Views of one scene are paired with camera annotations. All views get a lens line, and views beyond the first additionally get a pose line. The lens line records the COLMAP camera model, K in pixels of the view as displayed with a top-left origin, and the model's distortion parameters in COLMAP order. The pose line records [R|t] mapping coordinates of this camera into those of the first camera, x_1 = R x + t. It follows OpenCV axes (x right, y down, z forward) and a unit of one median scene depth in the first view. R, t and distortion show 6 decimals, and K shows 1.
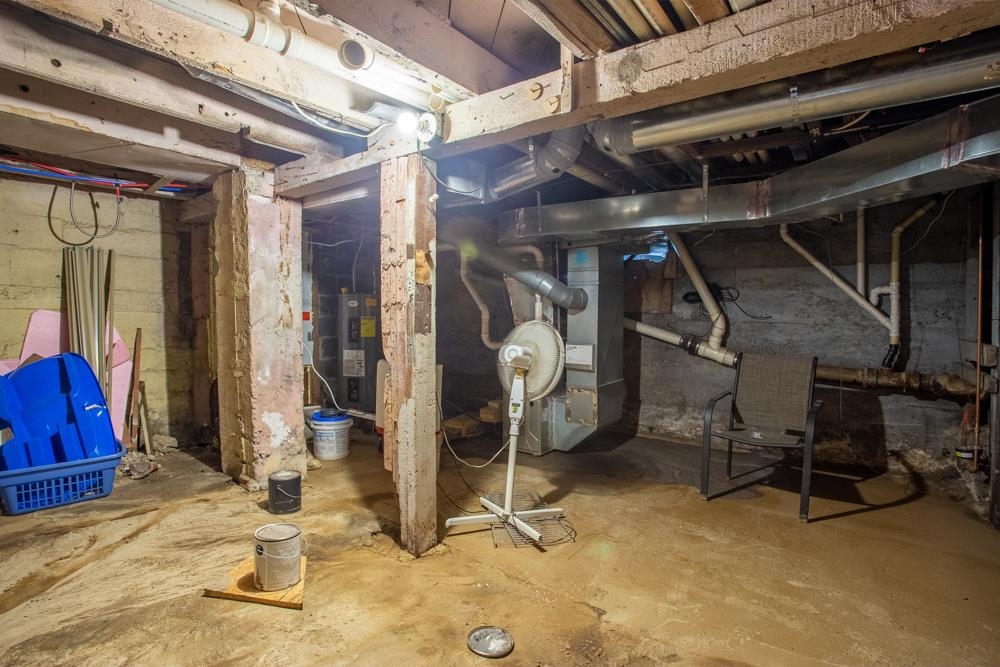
lens RADIAL K [[488.8, 0, 503.4], [0, 488.8, 334.2], [0, 0, 1]] dist [-0.070554, 0.026250]
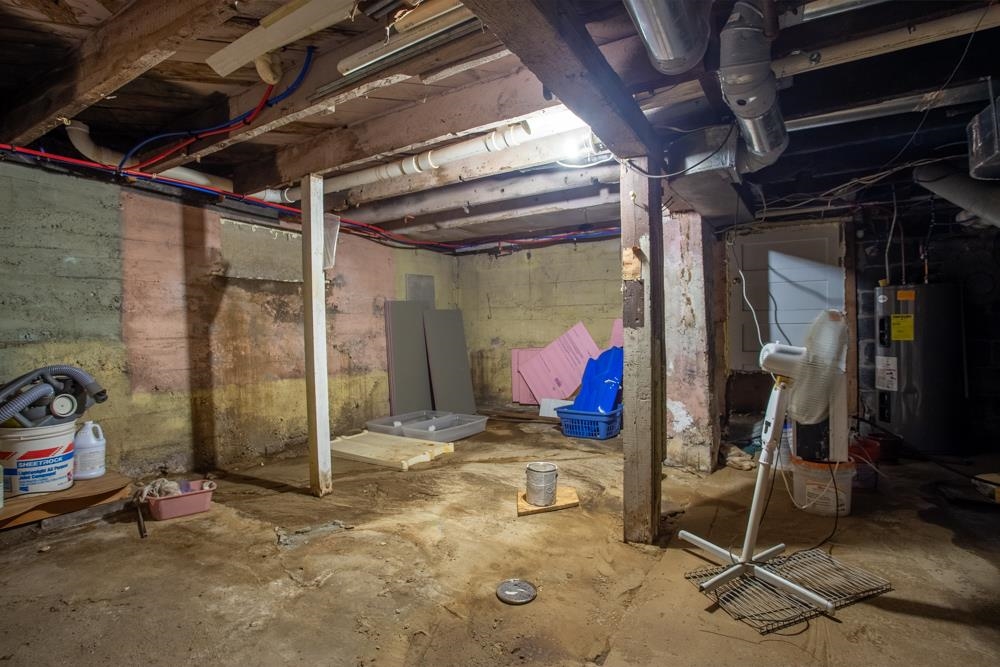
lens RADIAL K [[488.8, 0, 503.4], [0, 488.8, 334.2], [0, 0, 1]] dist [-0.070554, 0.026250]
pose [[0.119186, -0.003623, -0.992865, 0.691008], [-0.016687, 0.999845, -0.005652, 0.018975], [0.992732, 0.017241, 0.119108, 0.504748]]
